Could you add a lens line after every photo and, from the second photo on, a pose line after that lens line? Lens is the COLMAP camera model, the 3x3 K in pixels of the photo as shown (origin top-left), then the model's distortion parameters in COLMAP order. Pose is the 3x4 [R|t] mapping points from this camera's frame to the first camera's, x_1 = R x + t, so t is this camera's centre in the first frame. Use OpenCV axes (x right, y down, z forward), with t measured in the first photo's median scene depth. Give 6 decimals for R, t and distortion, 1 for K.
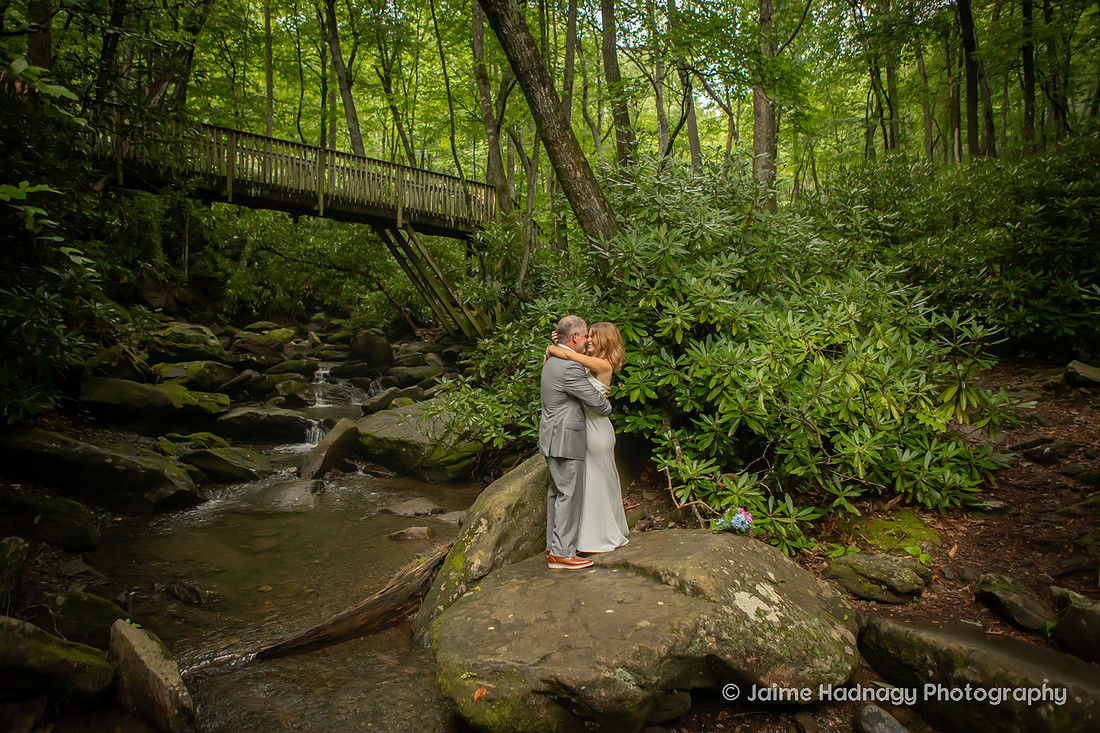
lens RADIAL K [[749.9, 0, 550.0], [0, 749.9, 366.5], [0, 0, 1]] dist [-0.104144, 0.071536]
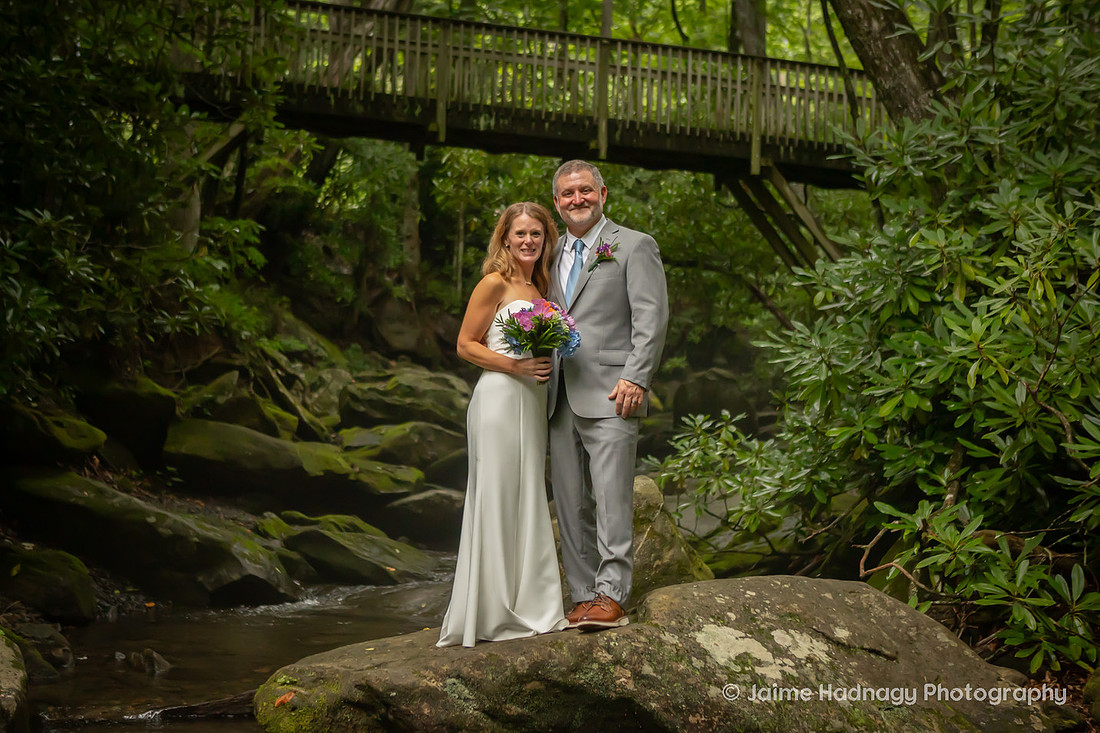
lens RADIAL K [[1636.2, 0, 546.2], [0, 1636.2, 355.6], [0, 0, 1]] dist [-0.011229, 0.040202]
pose [[0.887616, -0.016756, -0.460278, 0.381331], [-0.030305, 0.995048, -0.094666, 0.106844], [0.459585, 0.097976, 0.882713, -0.151755]]
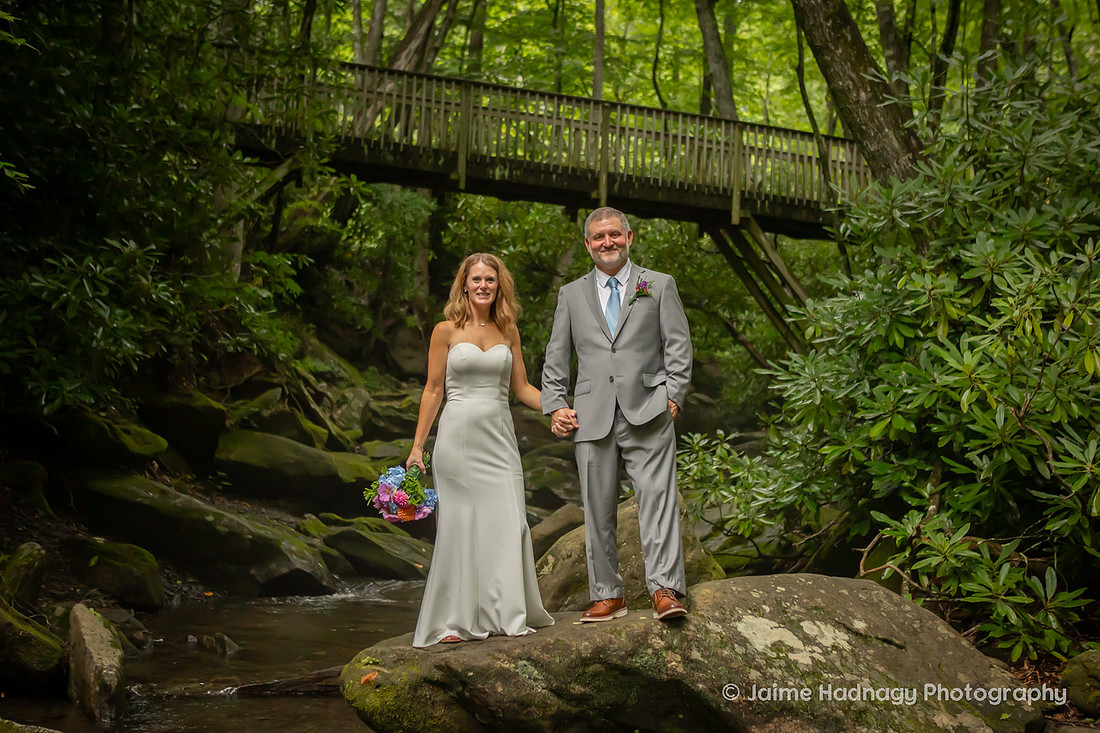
lens RADIAL K [[1441.8, 0, 582.3], [0, 1441.8, 371.3], [0, 0, 1]] dist [-0.039790, 0.053981]
pose [[0.906028, -0.003124, -0.423207, 0.343541], [-0.044901, 0.993619, -0.103463, 0.110910], [0.420830, 0.112742, 0.900106, -0.167107]]
